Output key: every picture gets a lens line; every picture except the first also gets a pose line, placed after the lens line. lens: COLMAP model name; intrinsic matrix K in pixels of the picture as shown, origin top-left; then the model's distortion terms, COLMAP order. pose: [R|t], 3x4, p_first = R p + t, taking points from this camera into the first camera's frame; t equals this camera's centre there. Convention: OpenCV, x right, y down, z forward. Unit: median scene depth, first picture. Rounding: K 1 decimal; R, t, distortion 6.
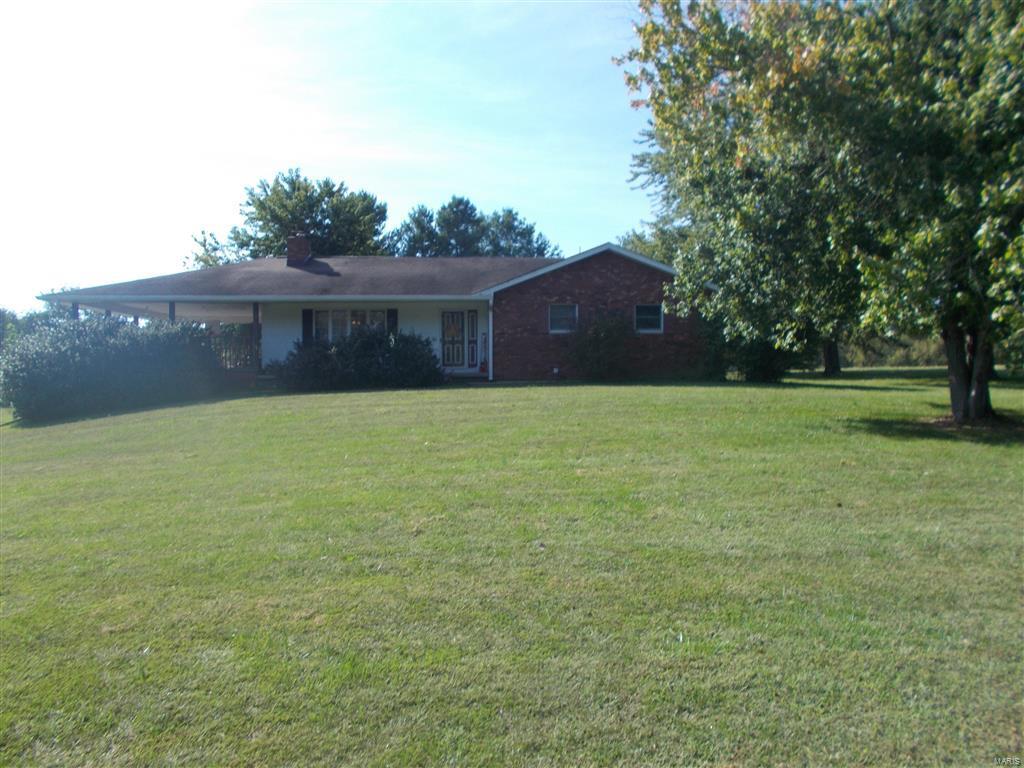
lens RADIAL K [[784.3, 0, 516.1], [0, 784.3, 379.5], [0, 0, 1]] dist [0.015211, -0.013902]
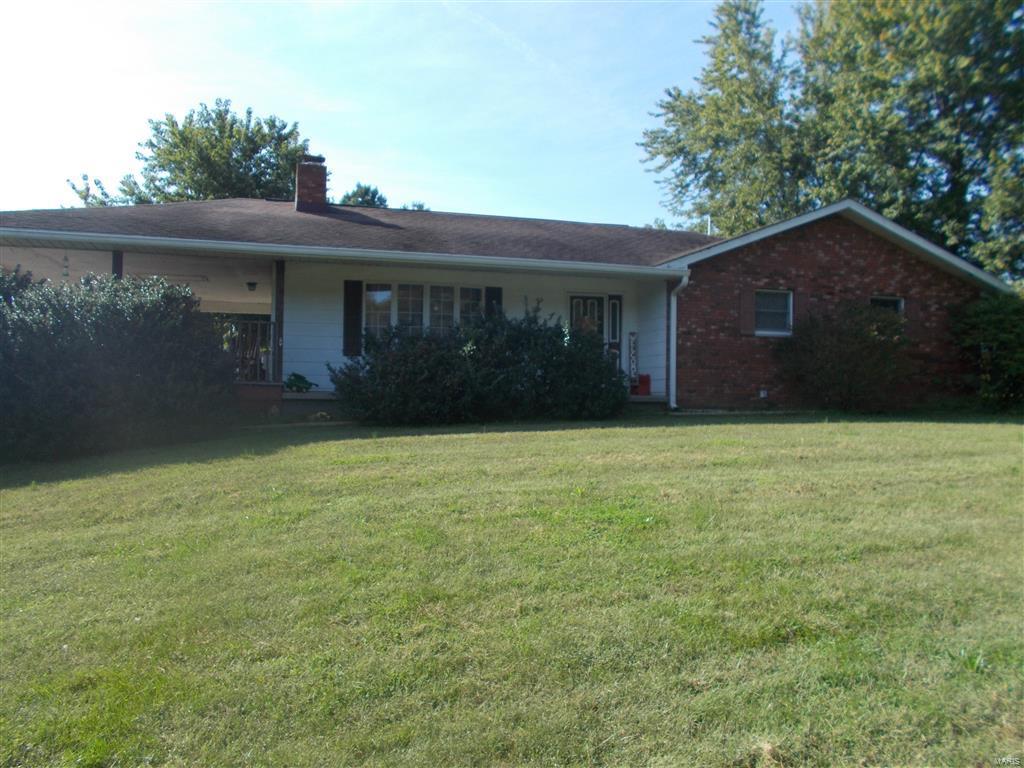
lens RADIAL K [[784.3, 0, 510.7], [0, 784.3, 394.3], [0, 0, 1]] dist [0.015211, -0.013902]
pose [[0.977963, 0.018788, 0.207930, -0.575028], [-0.017263, 0.999809, -0.009146, -0.003644], [-0.208063, 0.005355, 0.978101, 0.854986]]
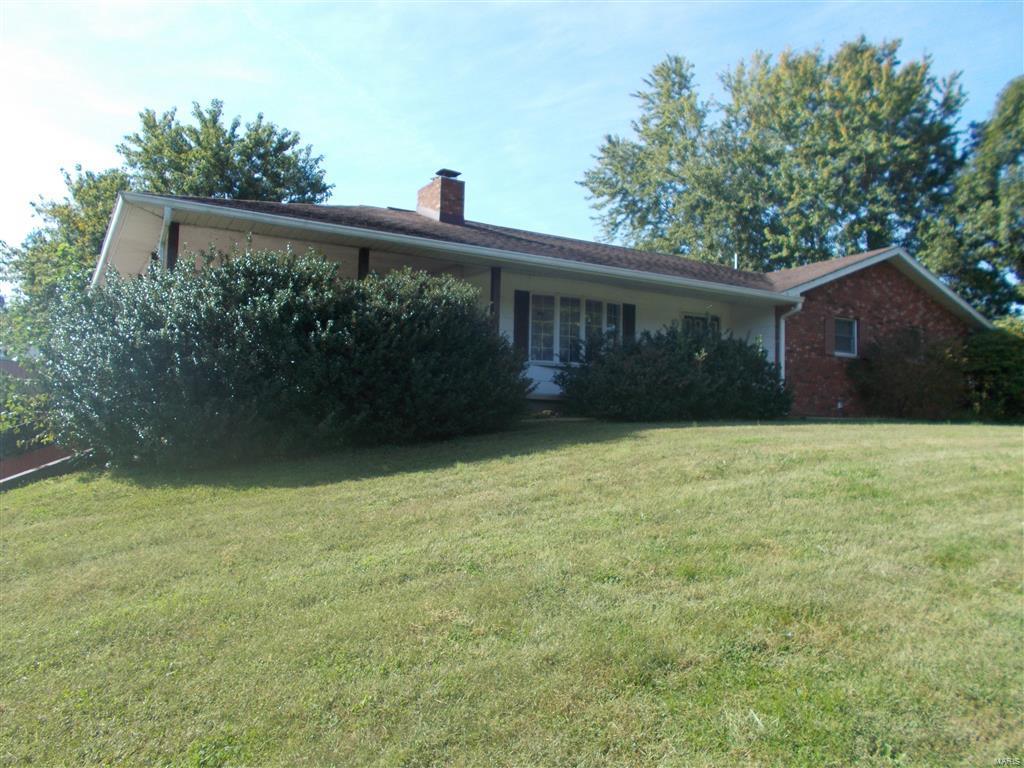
lens RADIAL K [[784.3, 0, 508.0], [0, 784.3, 389.5], [0, 0, 1]] dist [0.015211, -0.013902]
pose [[0.896623, 0.050204, 0.439940, -1.155640], [-0.027910, 0.997984, -0.057002, 0.051588], [-0.441915, 0.038831, 0.896216, 0.947329]]
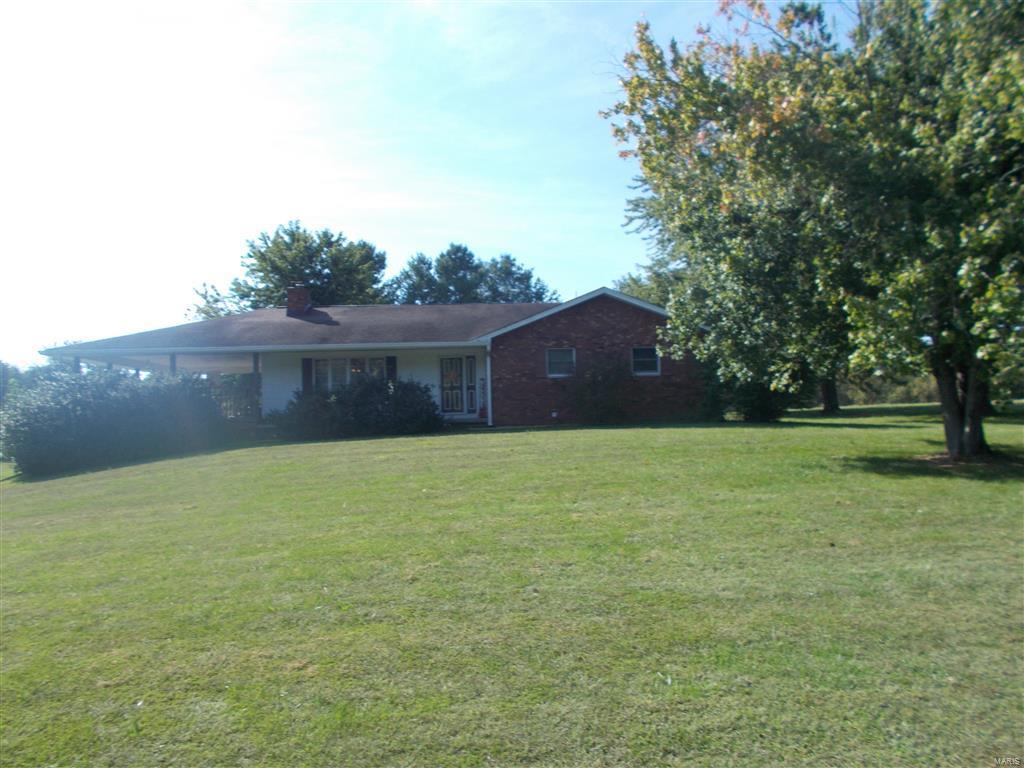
lens RADIAL K [[784.3, 0, 515.5], [0, 784.3, 380.3], [0, 0, 1]] dist [0.015211, -0.013902]
pose [[0.999802, -0.019756, -0.002169, 0.007203], [0.019608, 0.998308, -0.054742, -0.001808], [0.003247, 0.054689, 0.998498, -0.010056]]
